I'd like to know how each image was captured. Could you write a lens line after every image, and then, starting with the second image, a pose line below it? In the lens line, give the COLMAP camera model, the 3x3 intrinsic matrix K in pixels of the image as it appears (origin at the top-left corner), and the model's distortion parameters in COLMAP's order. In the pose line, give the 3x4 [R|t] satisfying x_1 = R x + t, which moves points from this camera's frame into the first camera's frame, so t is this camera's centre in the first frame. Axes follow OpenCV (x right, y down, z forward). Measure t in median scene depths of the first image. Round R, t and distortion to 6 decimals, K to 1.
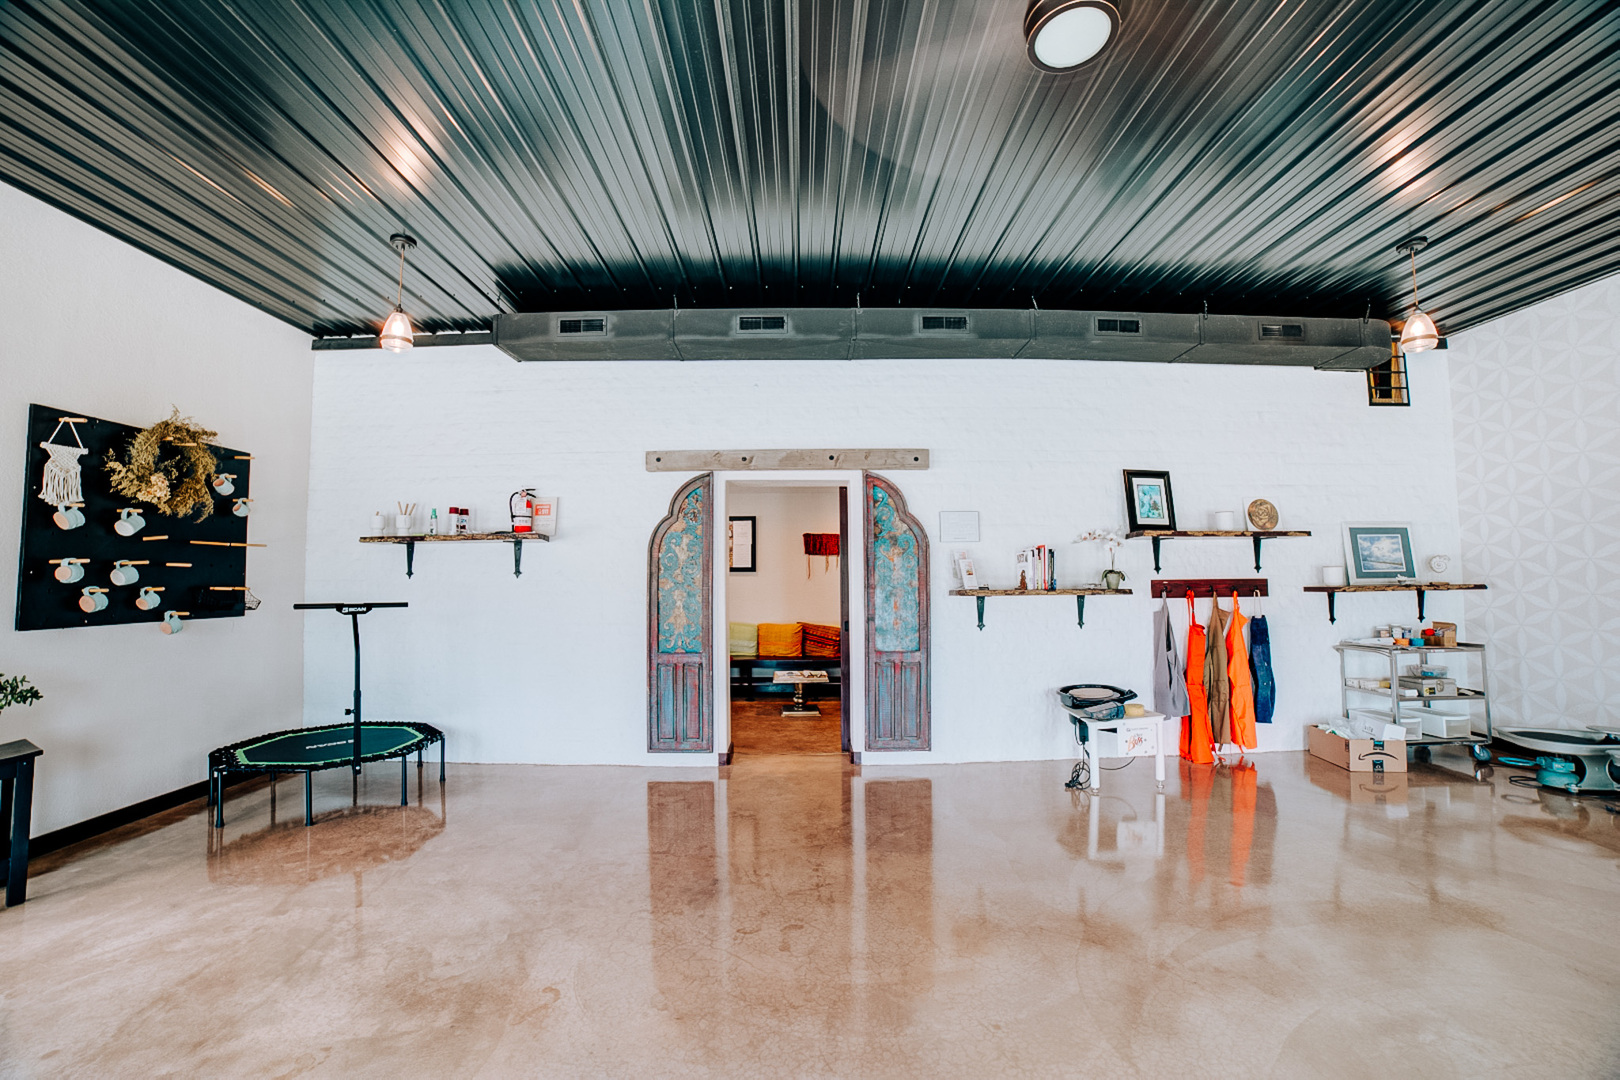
lens RADIAL K [[651.7, 0, 803.8], [0, 651.7, 549.2], [0, 0, 1]] dist [-0.110841, 0.036976]
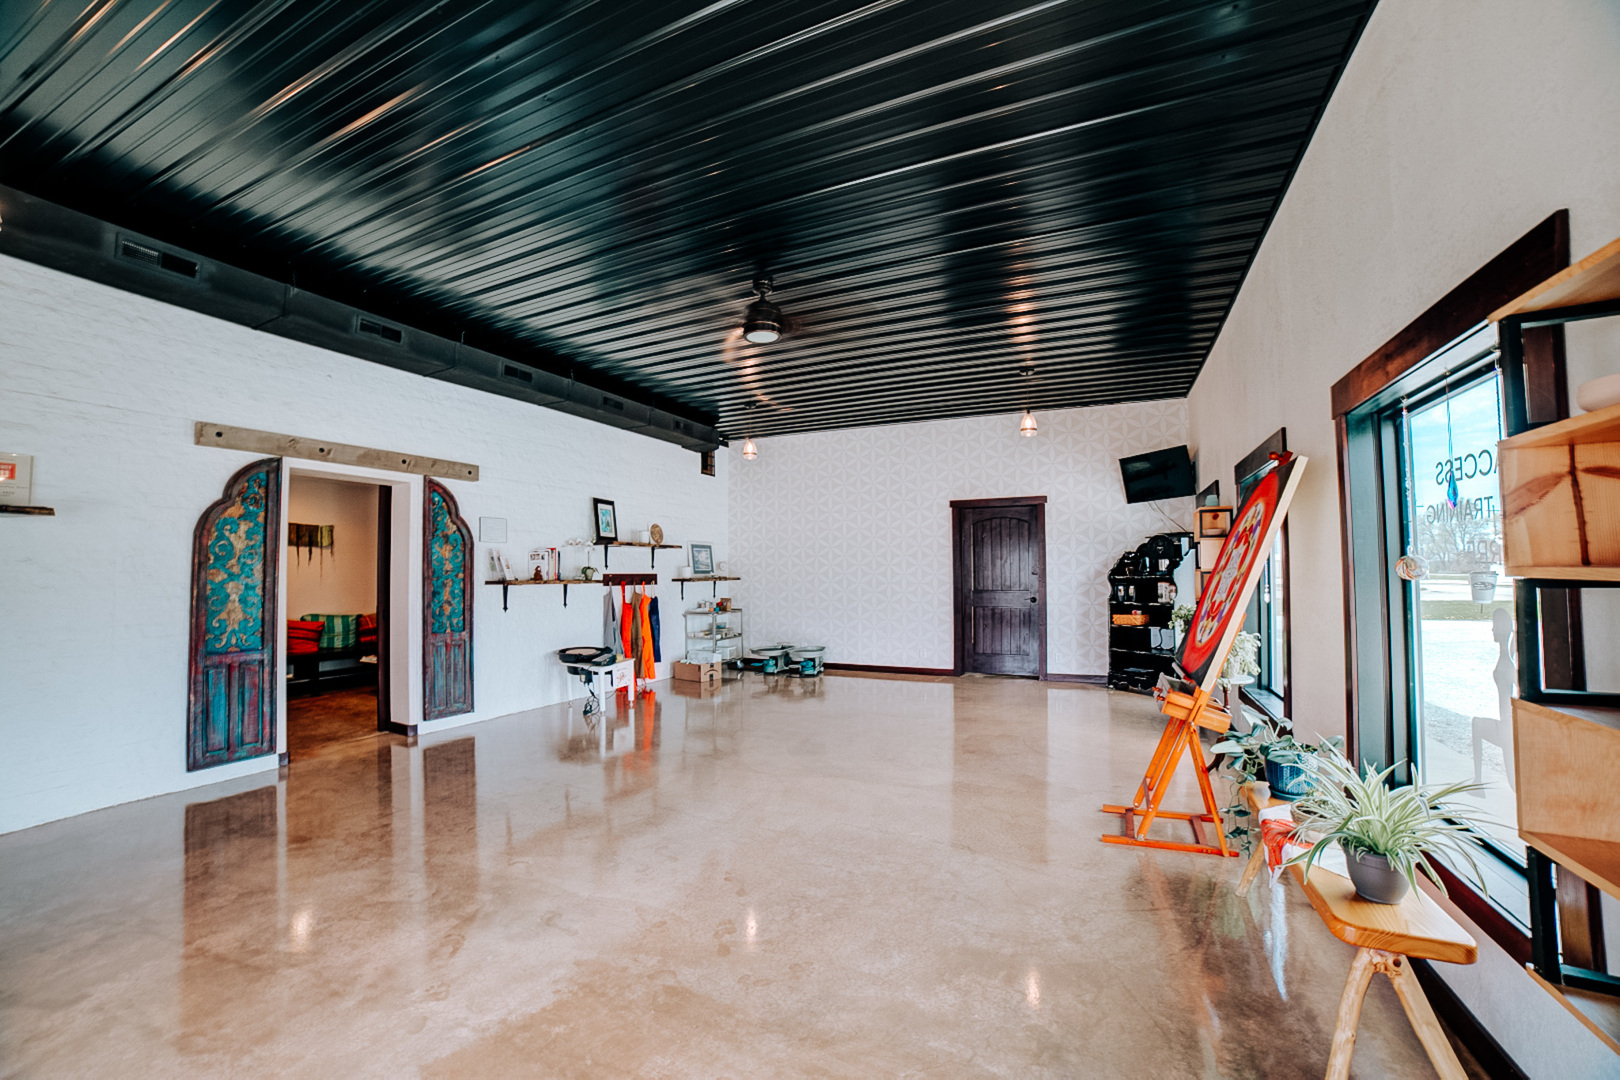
lens RADIAL K [[651.7, 0, 803.8], [0, 651.7, 549.2], [0, 0, 1]] dist [-0.110841, 0.036976]
pose [[0.436096, 0.035001, 0.899219, -0.612040], [-0.044860, 0.998847, -0.017123, -0.003821], [-0.898781, -0.032872, 0.437164, -0.079814]]
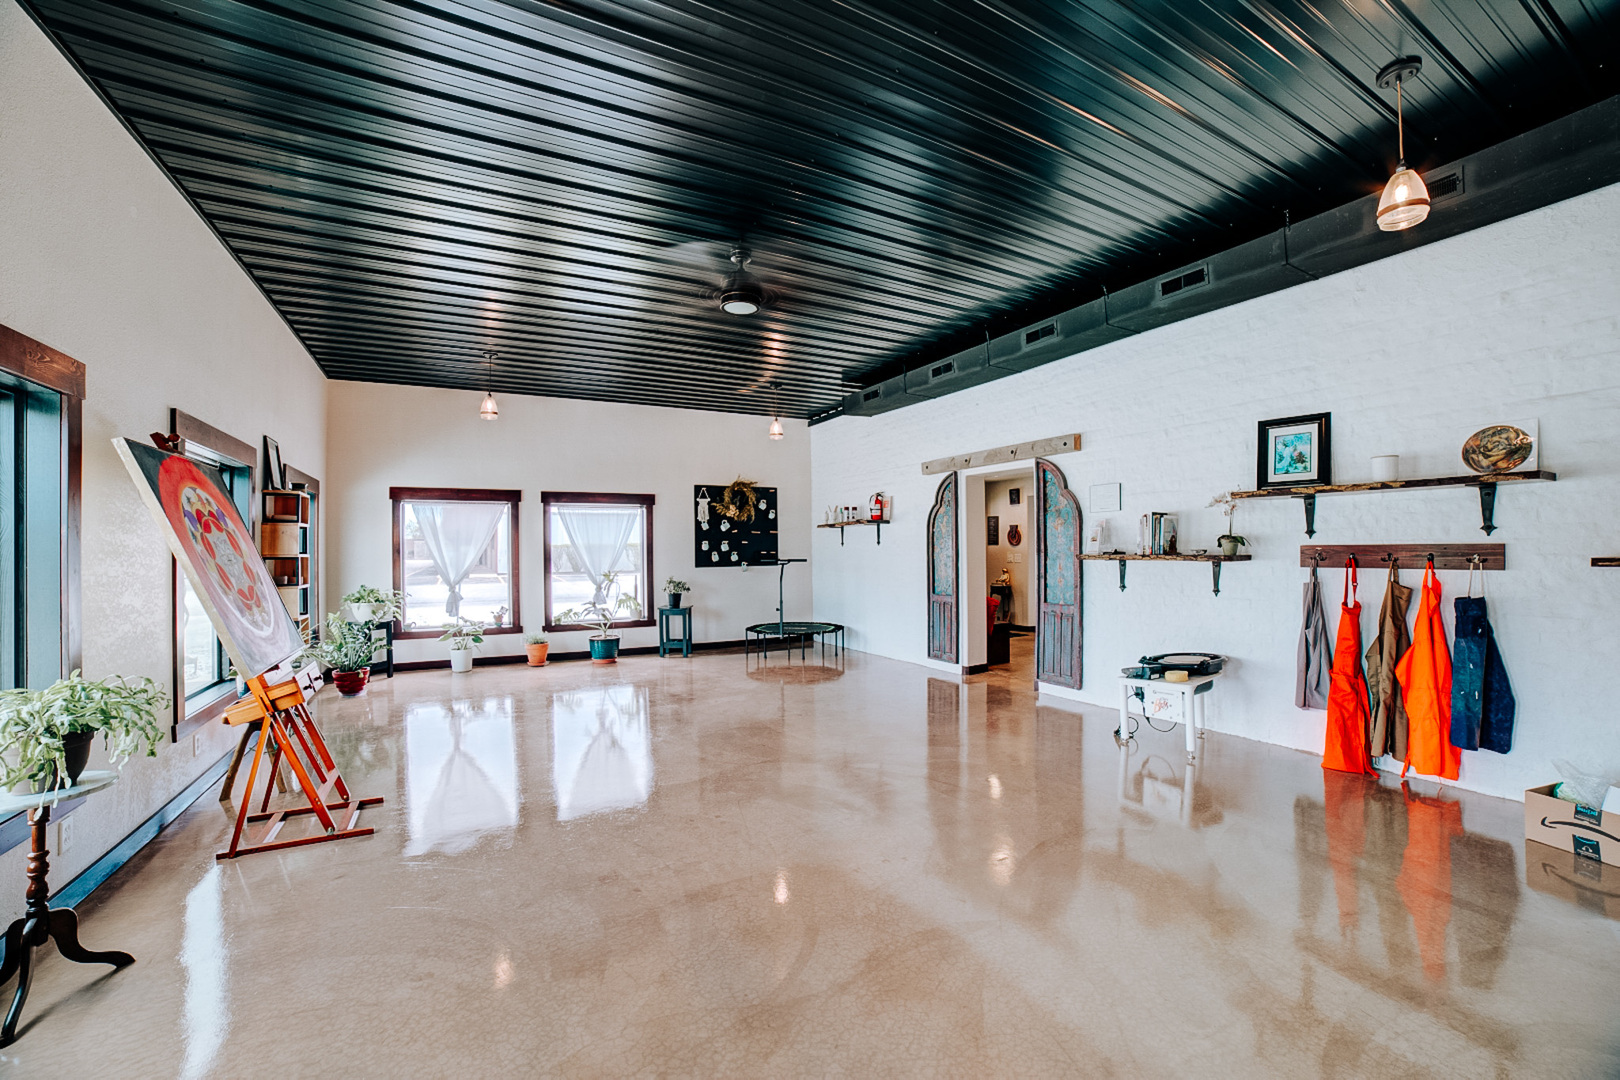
lens RADIAL K [[651.7, 0, 803.8], [0, 651.7, 549.2], [0, 0, 1]] dist [-0.110841, 0.036976]
pose [[0.468981, 0.001235, -0.883207, 0.981526], [0.055912, 0.997952, 0.031085, -0.009578], [0.881437, -0.063960, 0.467951, 0.019948]]
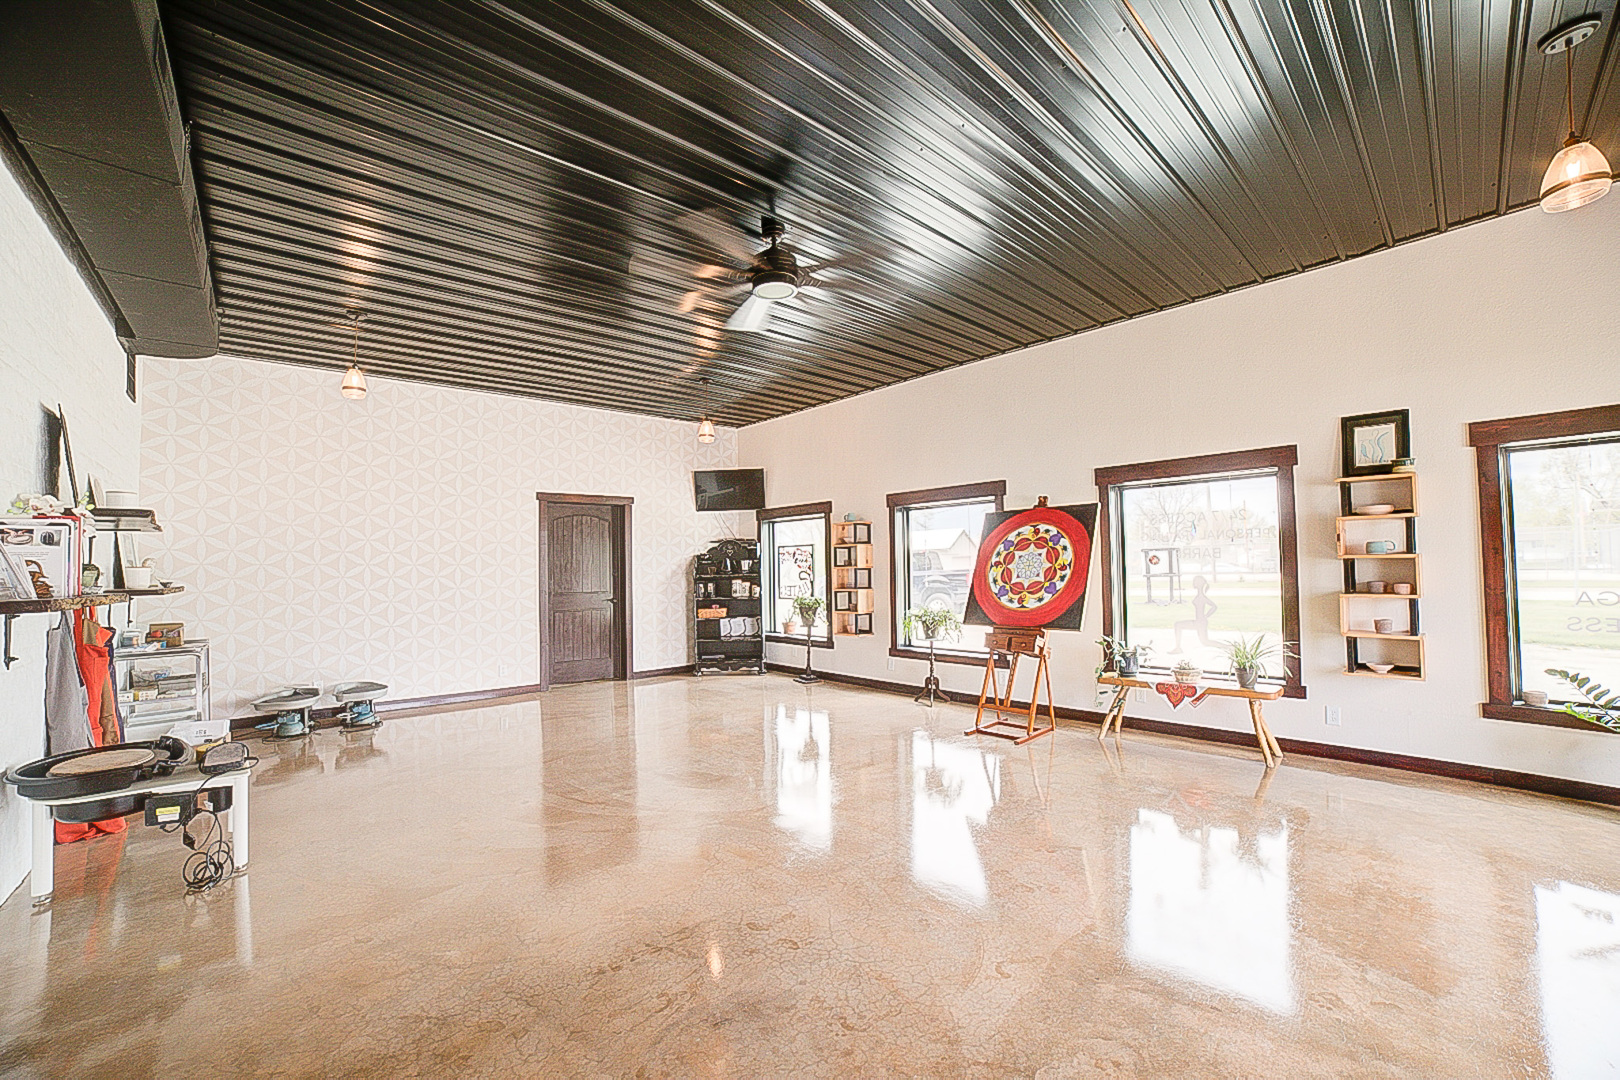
lens RADIAL K [[651.7, 0, 803.8], [0, 651.7, 549.2], [0, 0, 1]] dist [-0.110841, 0.036976]
pose [[-0.656400, 0.039855, 0.753359, -0.422684], [-0.017965, 0.997495, -0.068423, 0.044799], [-0.754199, -0.058447, -0.654040, 0.833071]]
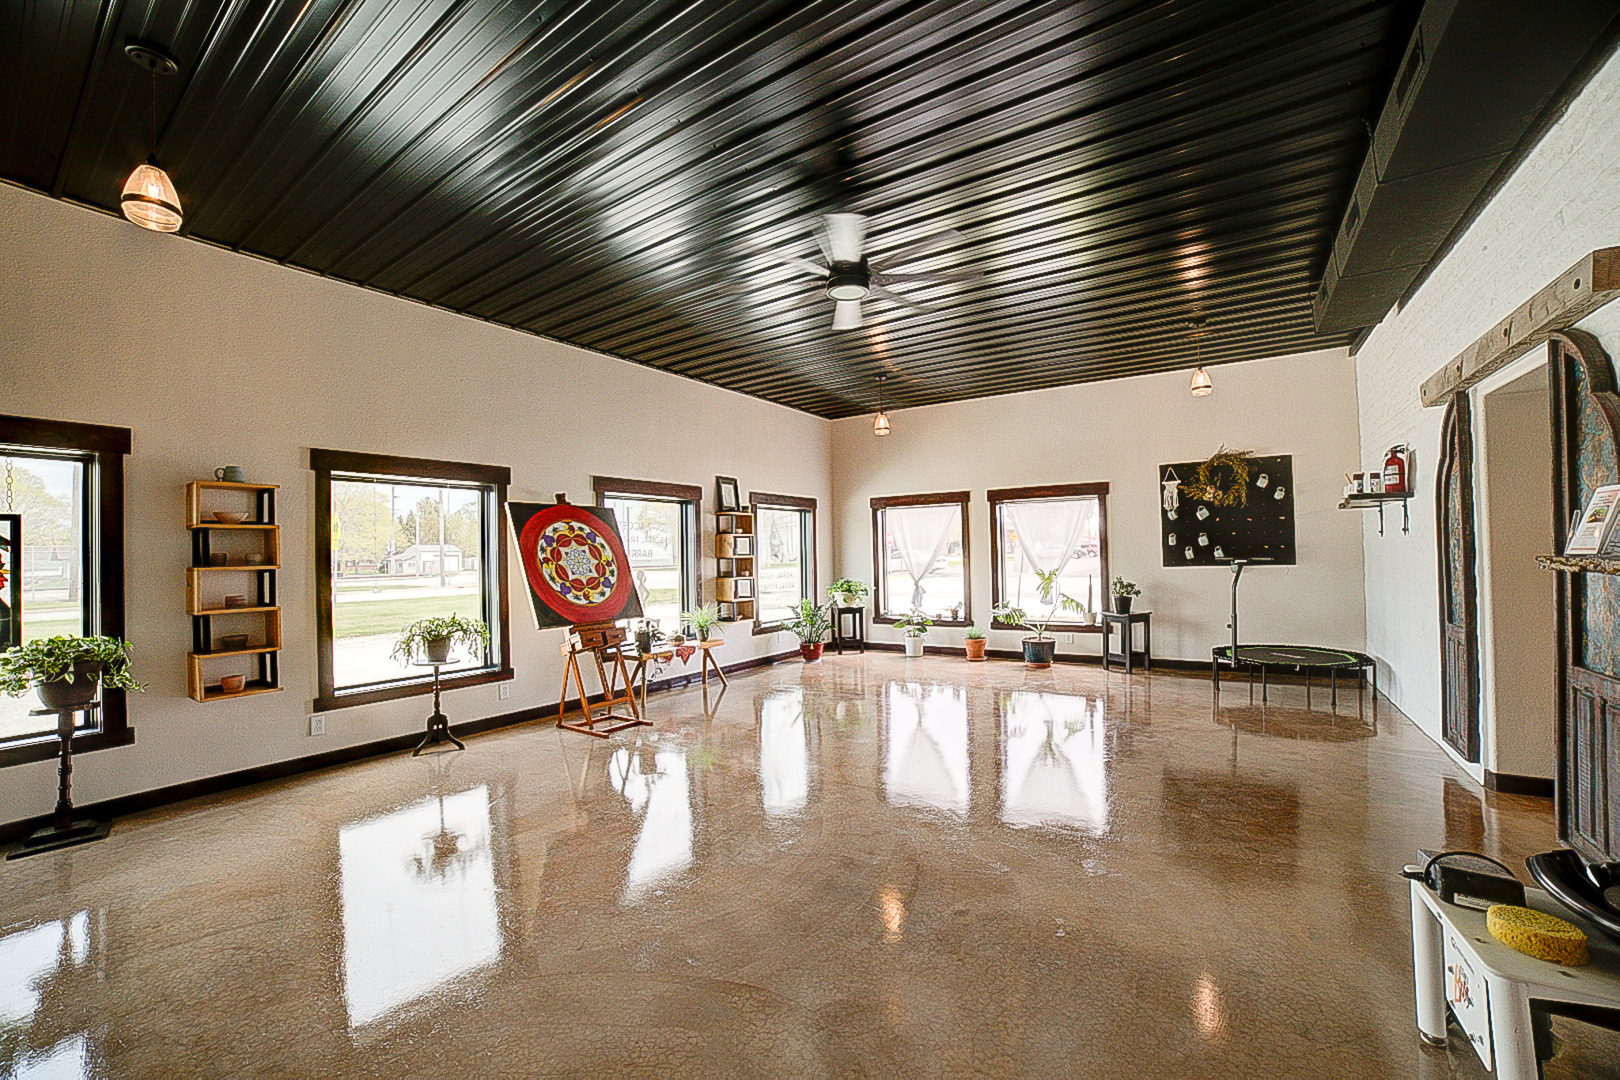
lens RADIAL K [[651.7, 0, 803.8], [0, 651.7, 549.2], [0, 0, 1]] dist [-0.110841, 0.036976]
pose [[-0.568087, 0.011493, -0.822888, 0.879791], [0.071484, 0.996812, -0.035427, 0.035121], [0.819858, -0.078949, -0.567098, 0.764617]]
